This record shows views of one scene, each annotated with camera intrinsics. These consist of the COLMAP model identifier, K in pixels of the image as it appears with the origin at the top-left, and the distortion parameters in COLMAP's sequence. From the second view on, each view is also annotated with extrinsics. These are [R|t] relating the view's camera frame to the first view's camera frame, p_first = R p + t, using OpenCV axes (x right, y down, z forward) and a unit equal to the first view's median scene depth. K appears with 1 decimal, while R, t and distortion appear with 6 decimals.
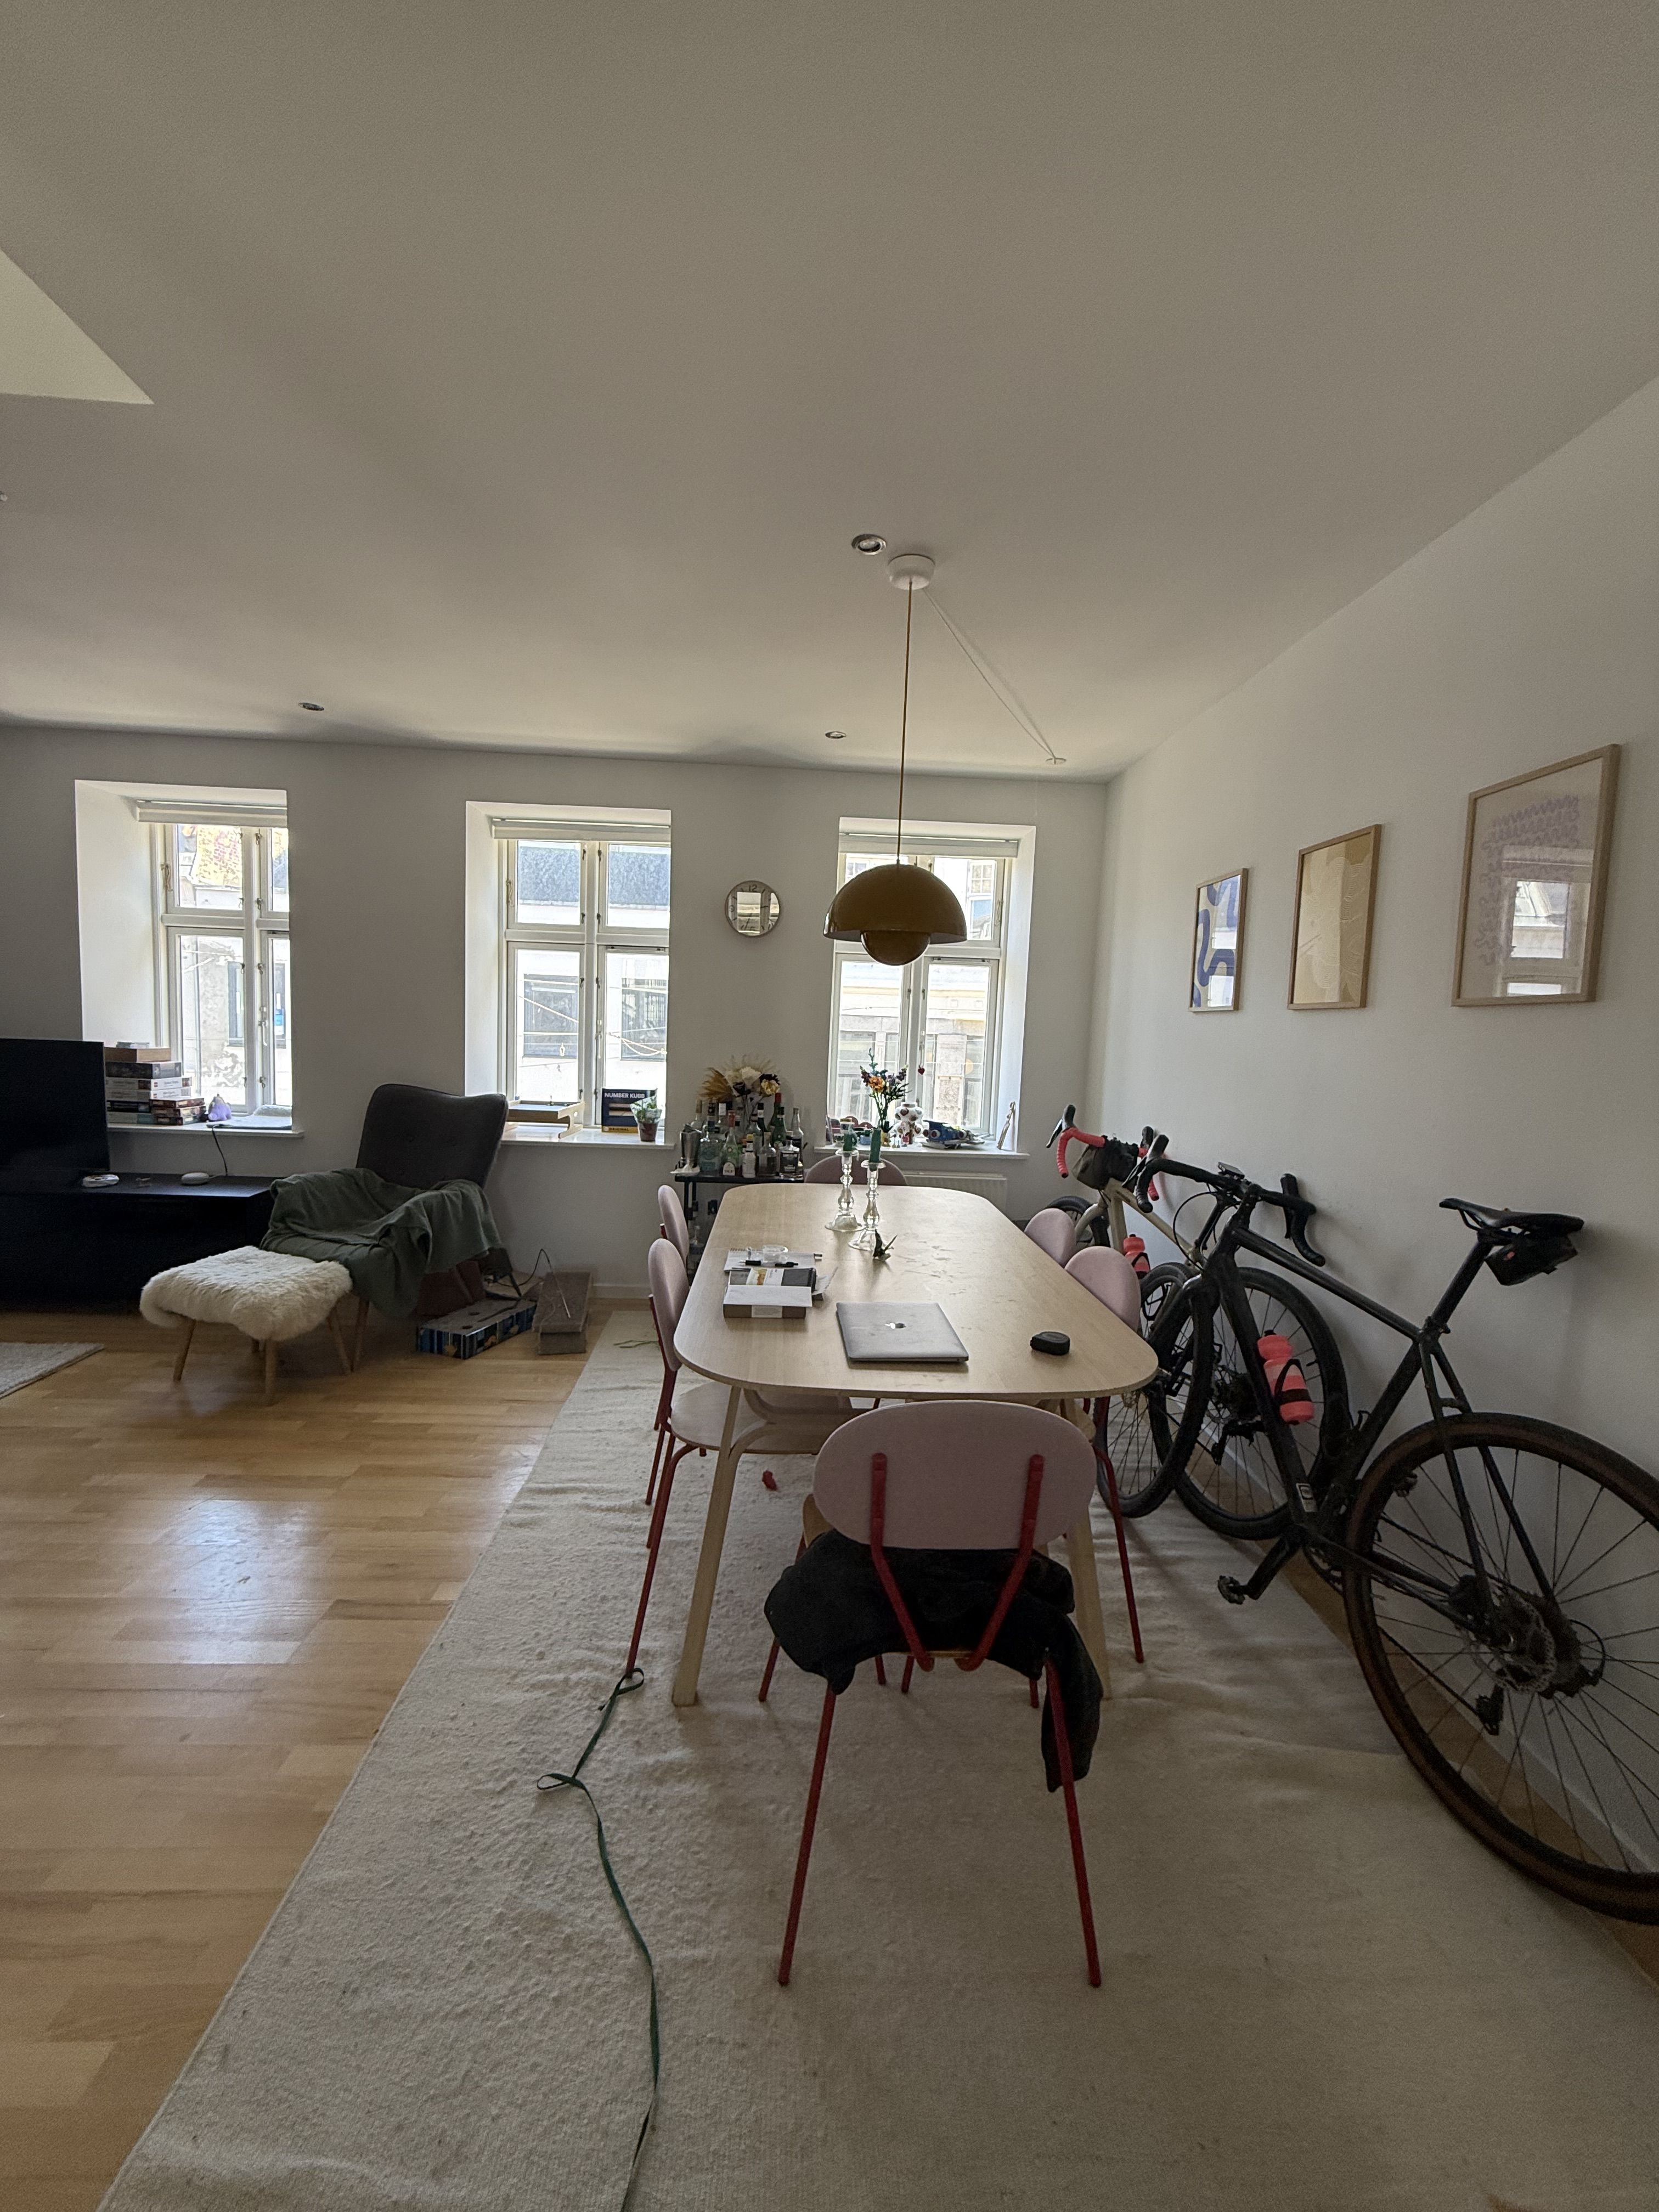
lens RADIAL K [[883.3, 0, 828.6], [0, 883.3, 1099.5], [0, 0, 1]] dist [0.009534, -0.000163]
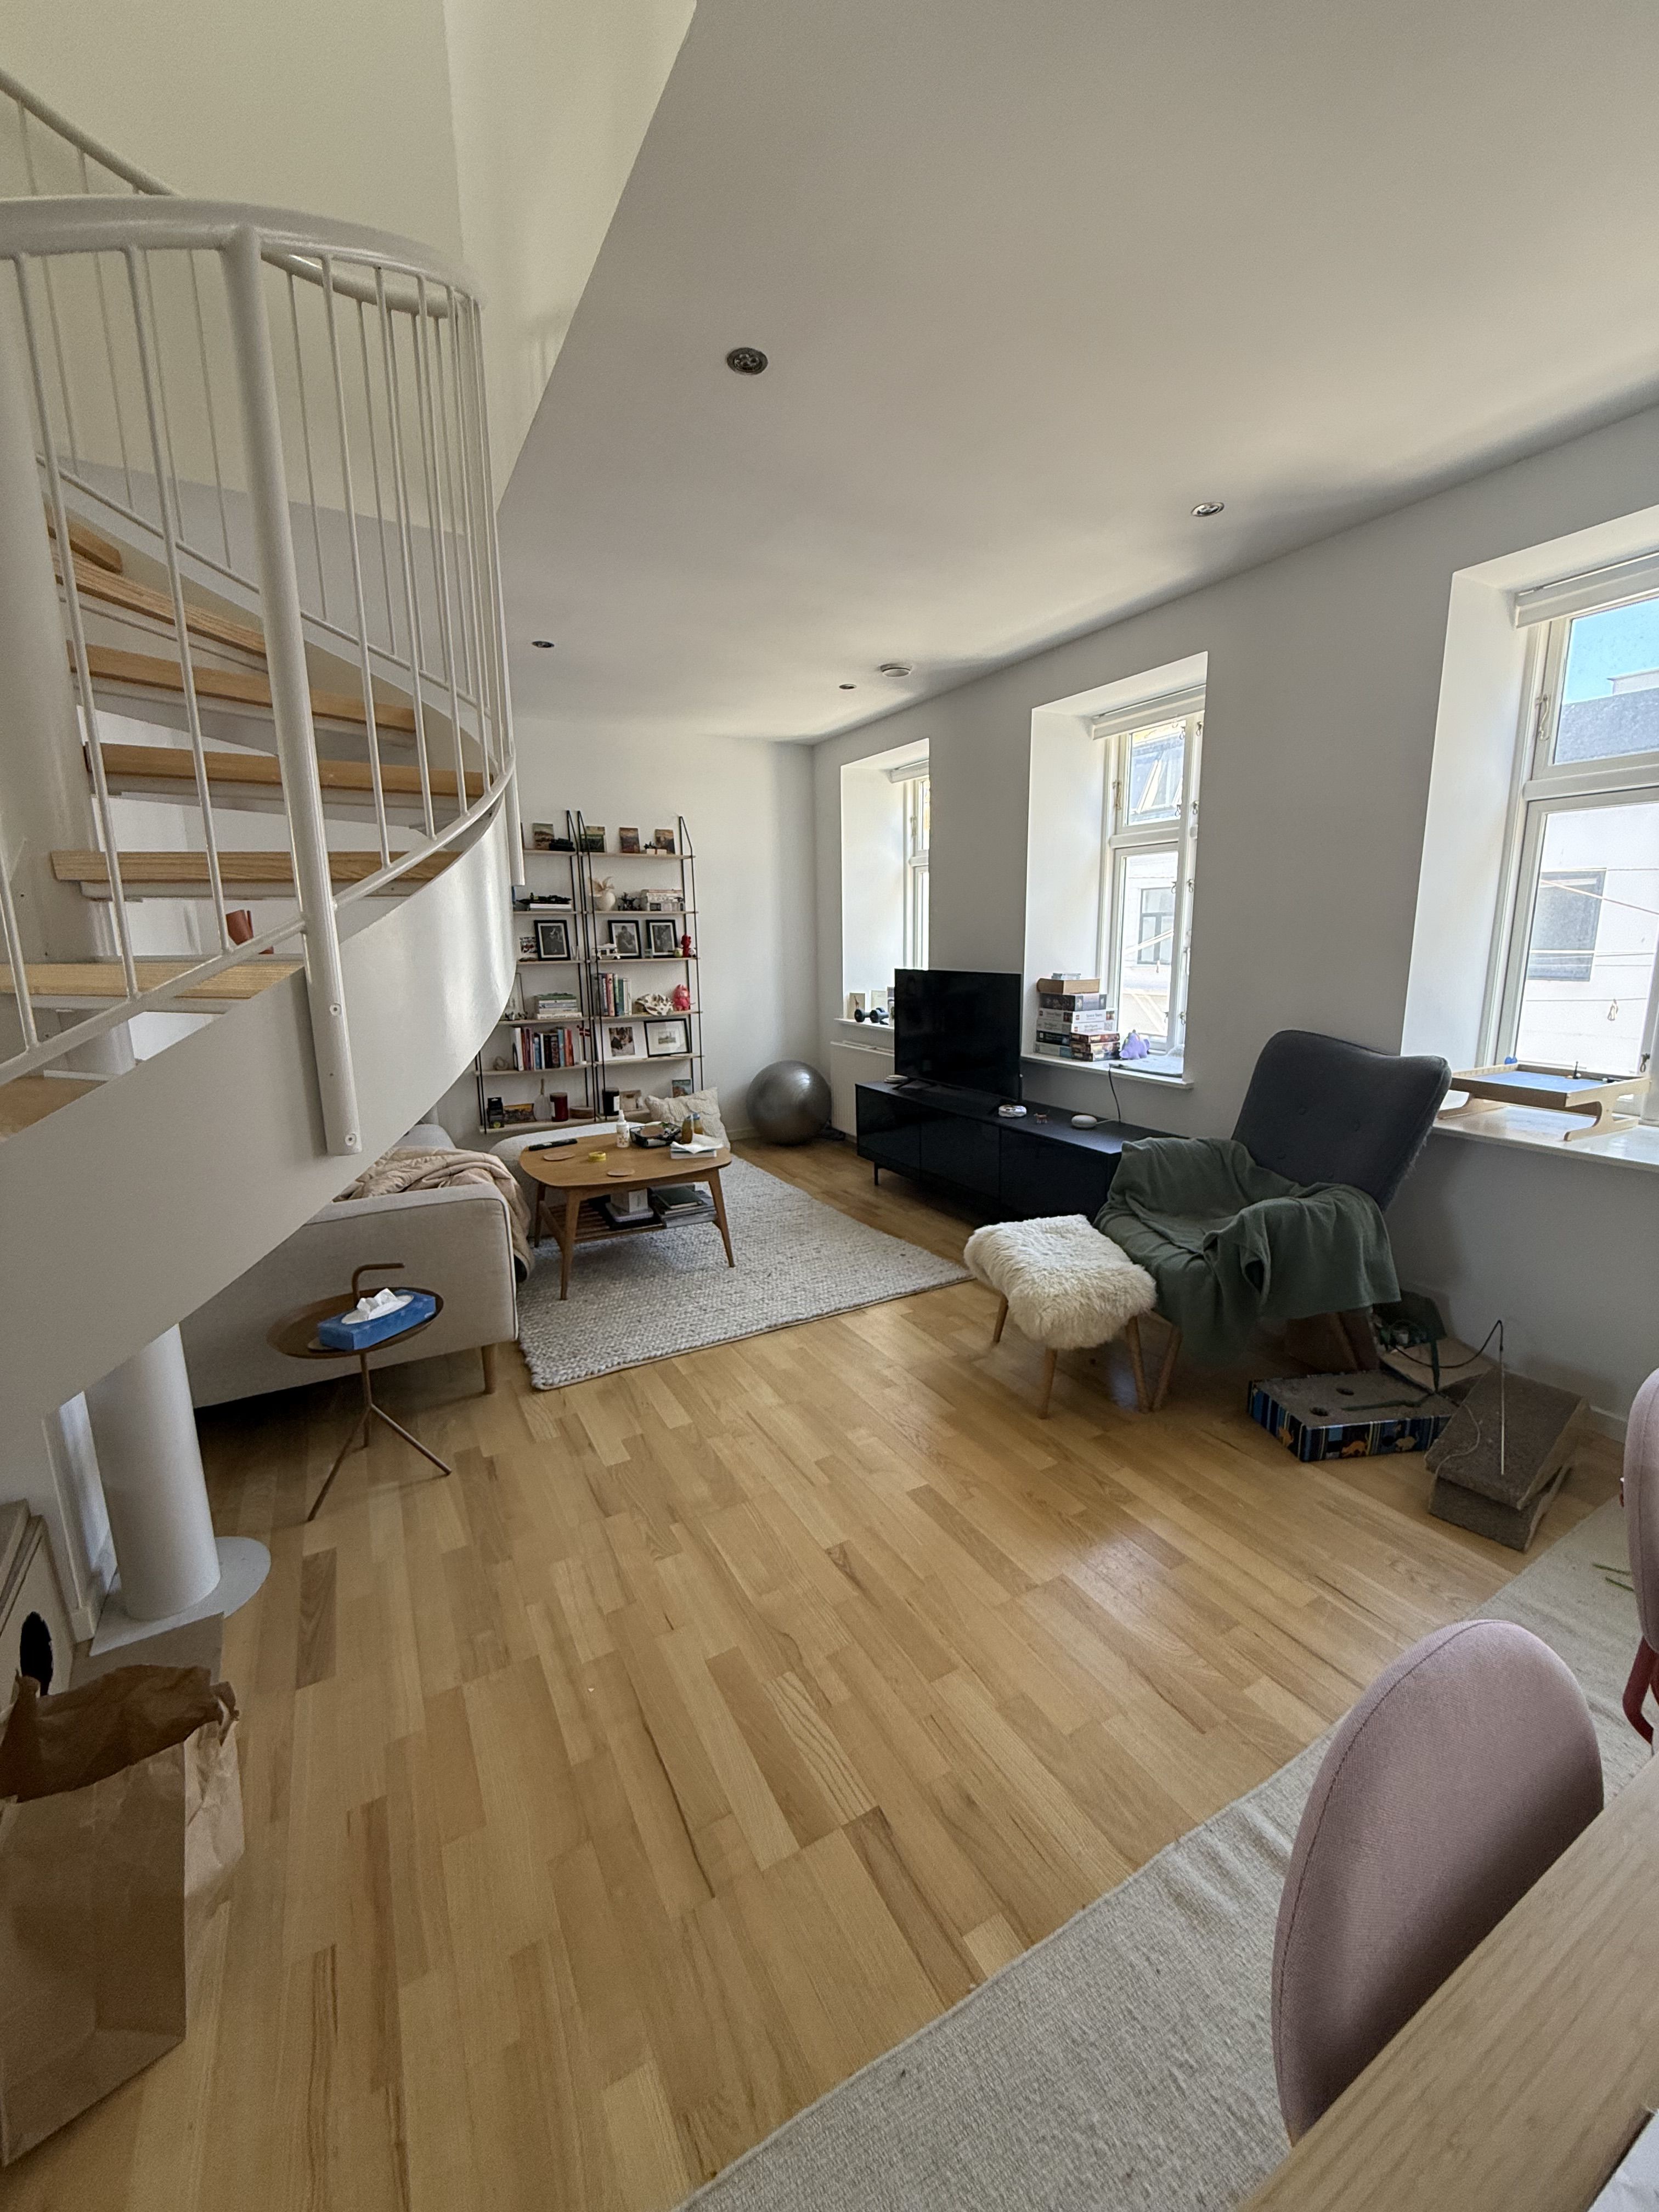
lens RADIAL K [[883.3, 0, 835.8], [0, 883.3, 1097.6], [0, 0, 1]] dist [0.009534, -0.000163]
pose [[0.452150, 0.122612, -0.883474, -0.016991], [-0.045271, 0.992385, 0.114558, -0.030940], [0.890792, -0.011801, 0.454258, 0.357741]]
